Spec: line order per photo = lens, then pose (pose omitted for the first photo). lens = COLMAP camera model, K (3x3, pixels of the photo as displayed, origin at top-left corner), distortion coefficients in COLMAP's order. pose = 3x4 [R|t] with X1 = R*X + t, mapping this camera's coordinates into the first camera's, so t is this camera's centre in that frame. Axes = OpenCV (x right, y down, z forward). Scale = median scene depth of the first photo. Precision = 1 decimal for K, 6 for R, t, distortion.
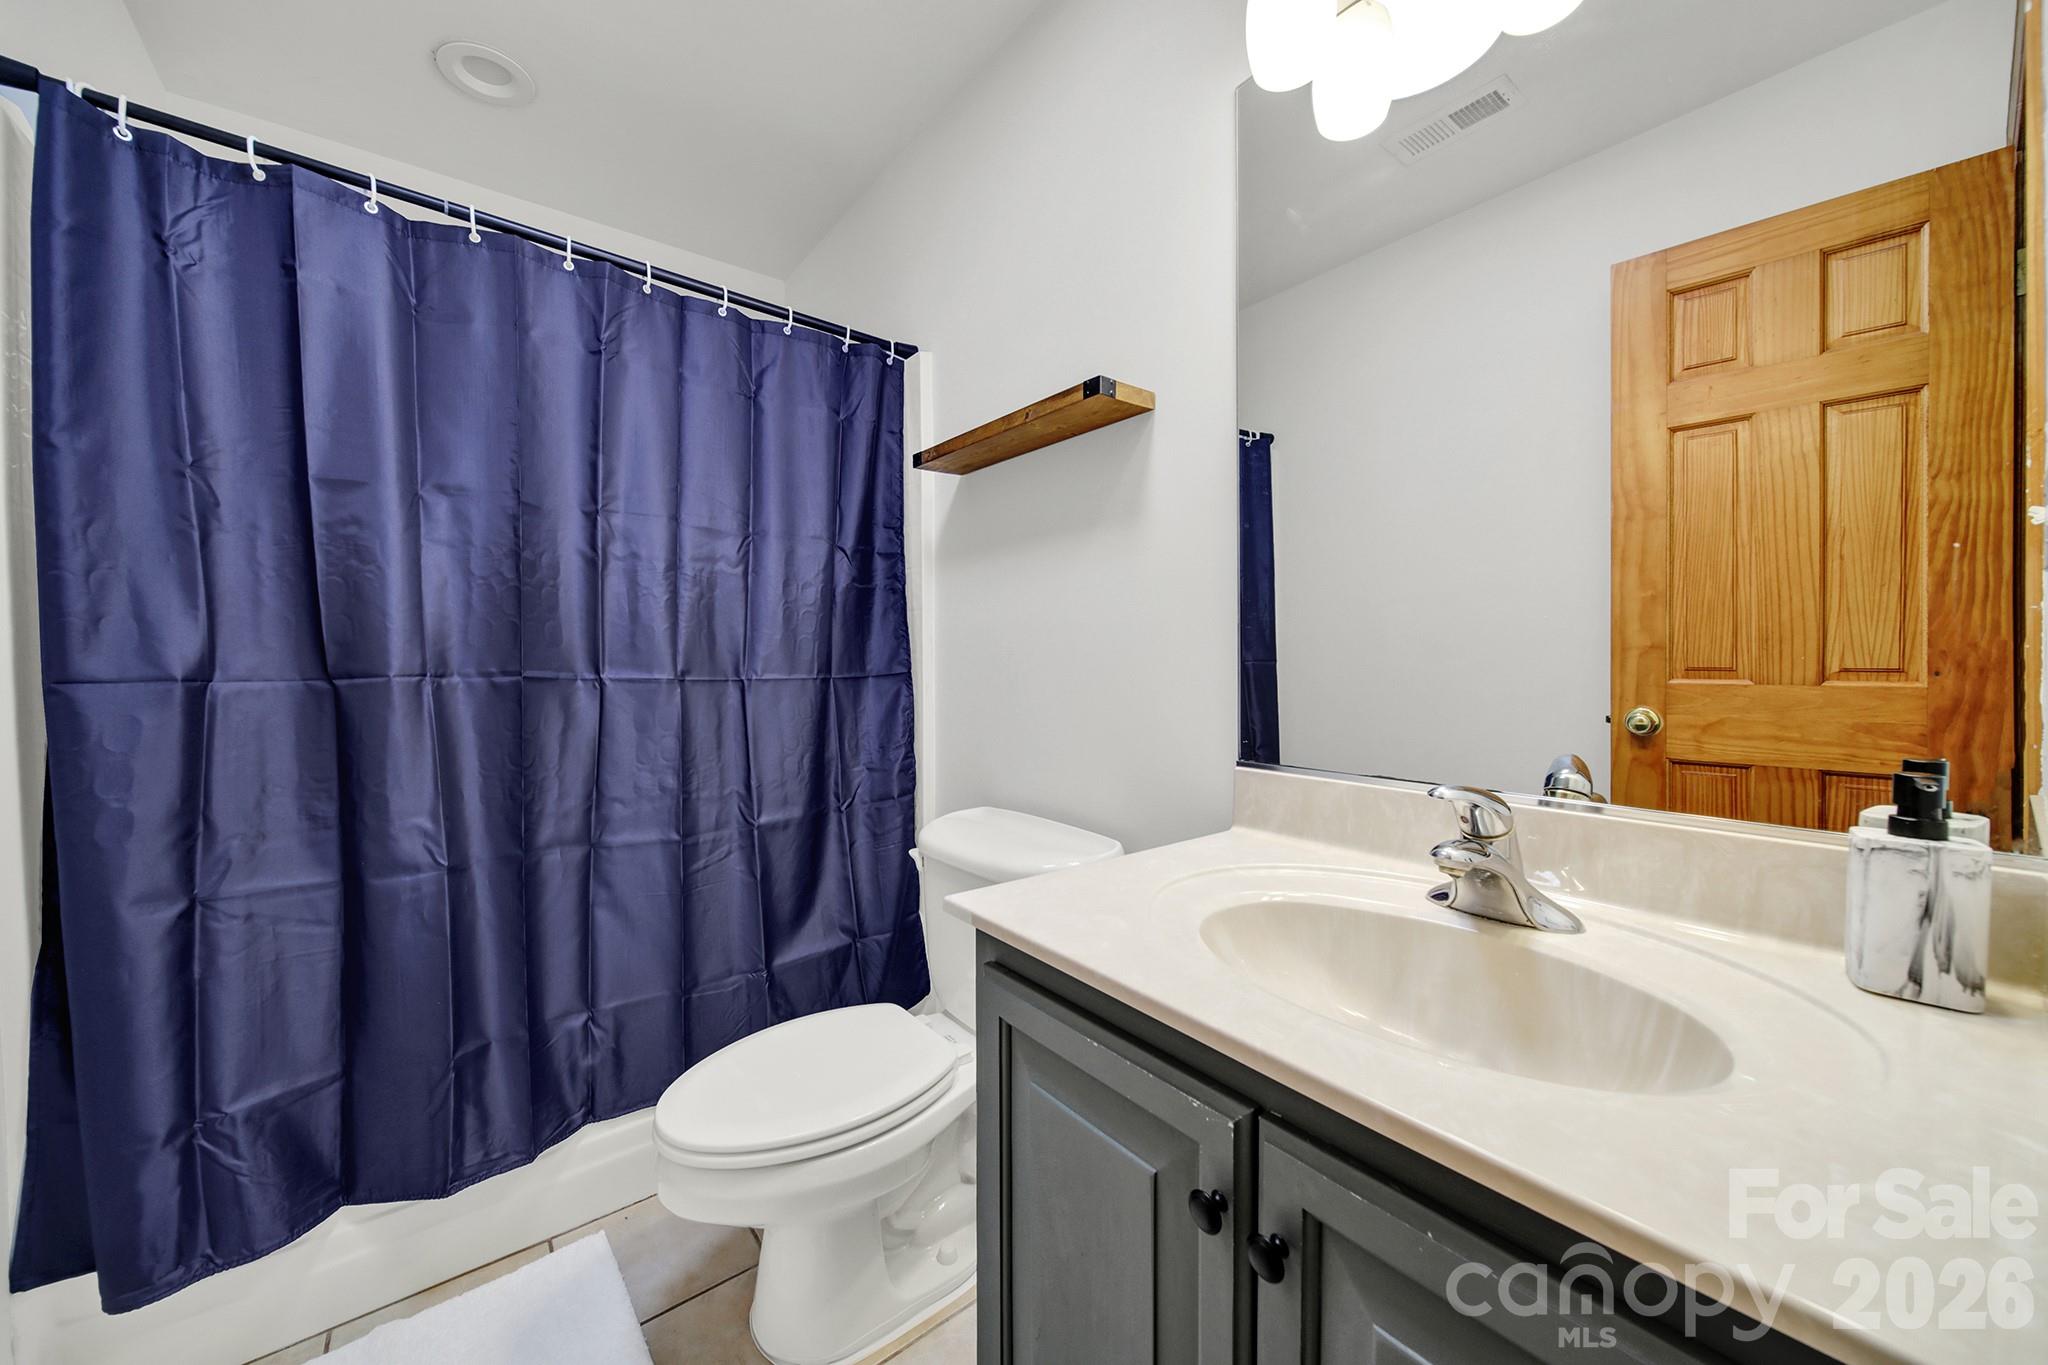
lens RADIAL K [[743.5, 0, 1026.2], [0, 743.5, 678.4], [0, 0, 1]] dist [0.000170, -0.000116]
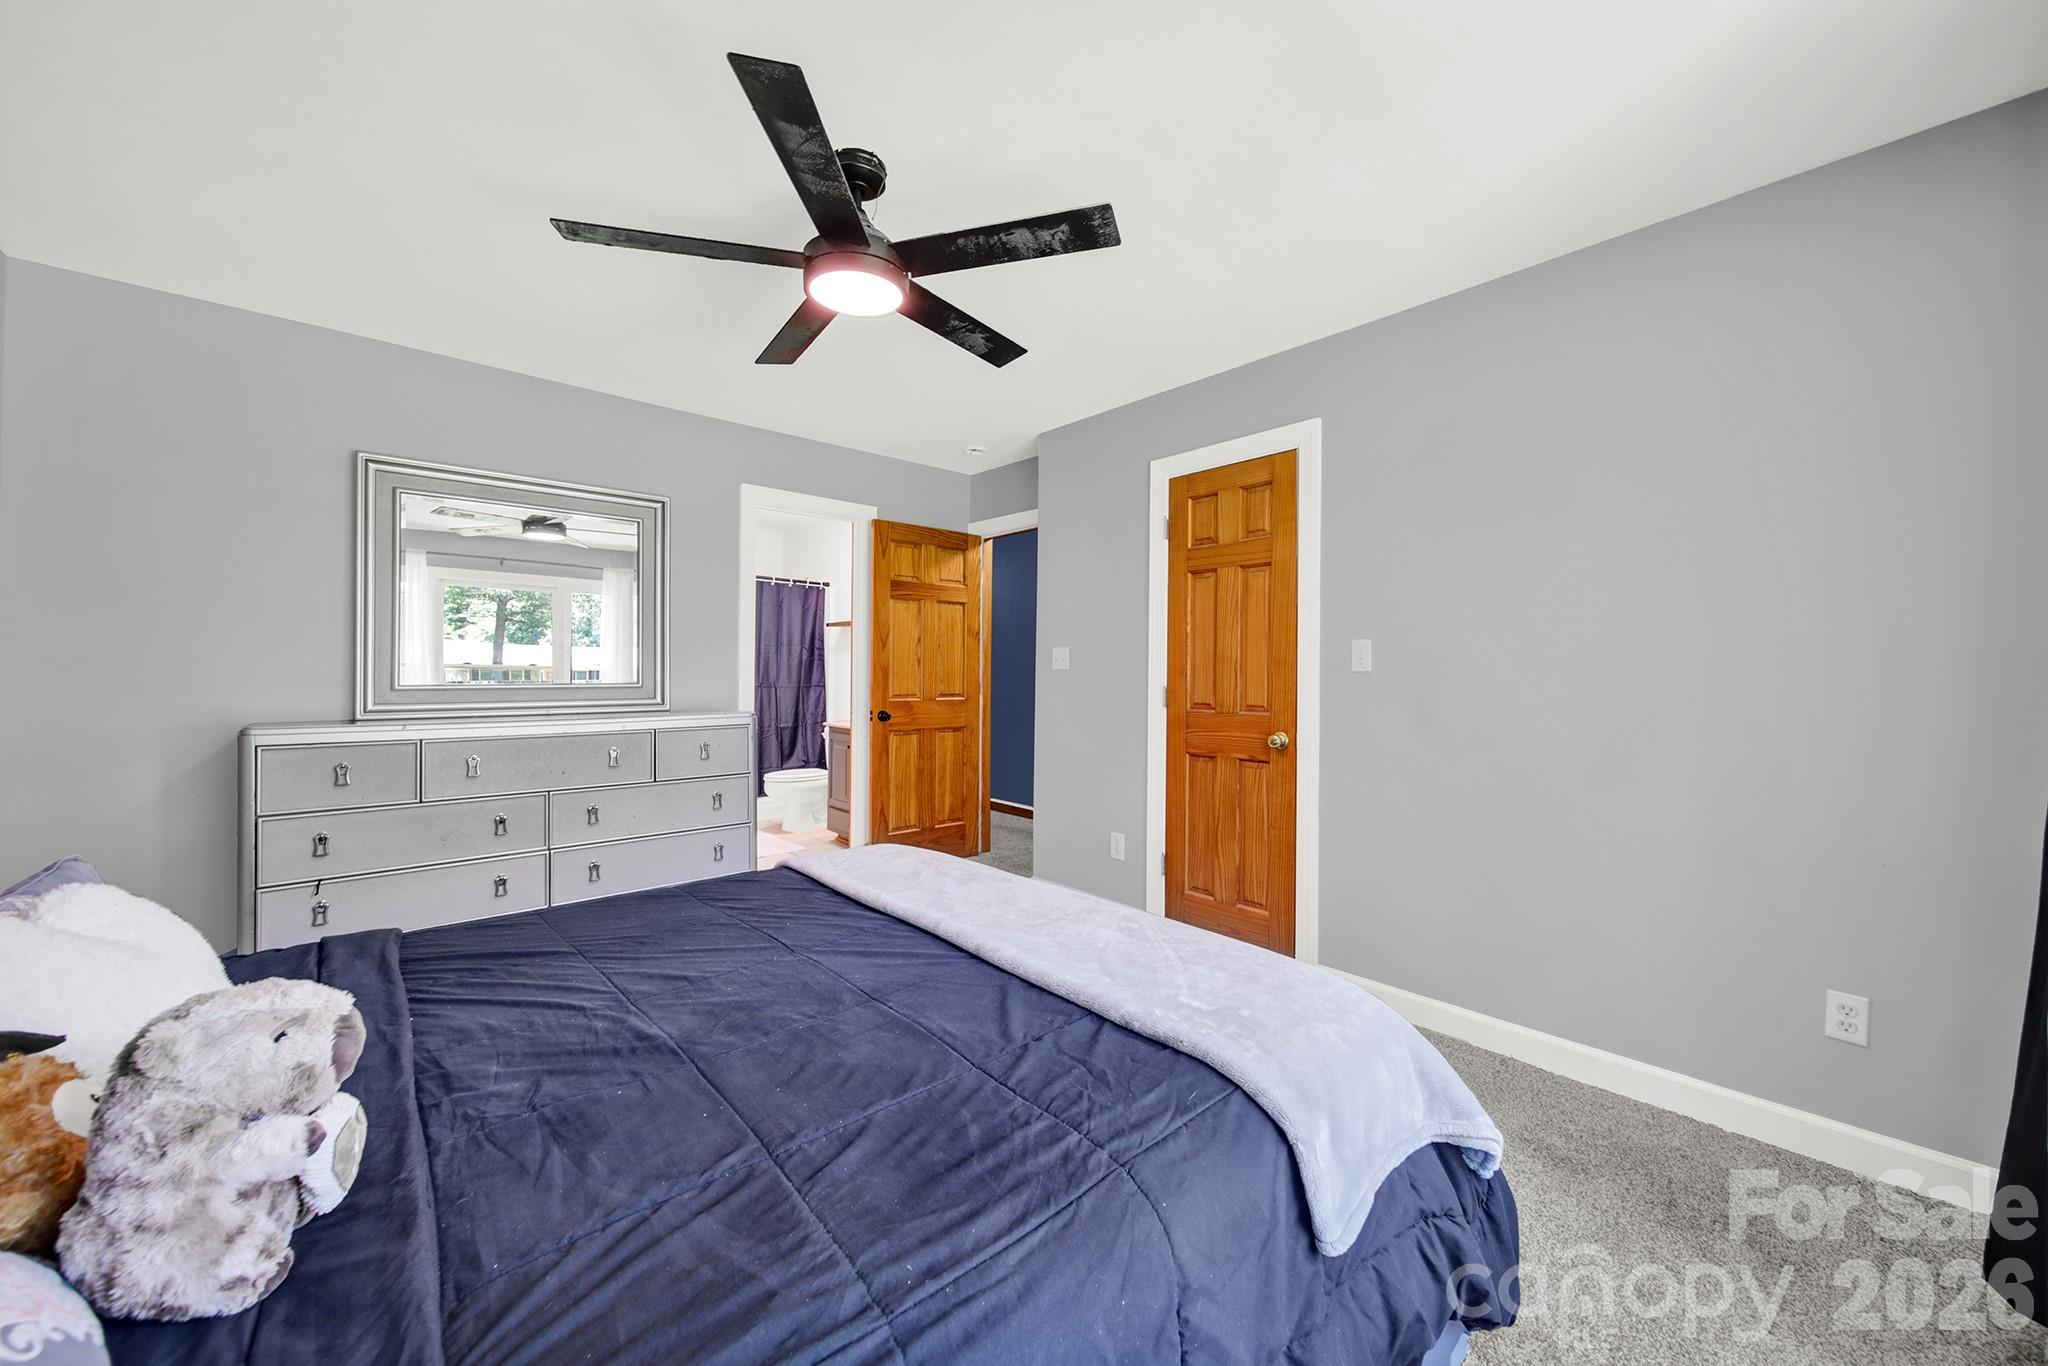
lens RADIAL K [[743.5, 0, 1021.2], [0, 743.5, 676.6], [0, 0, 1]] dist [0.000170, -0.000116]
pose [[0.998952, 0.016184, 0.042814, 0.589621], [-0.015513, 0.999752, -0.015964, -0.007485], [-0.043062, 0.015283, 0.998956, -2.406954]]
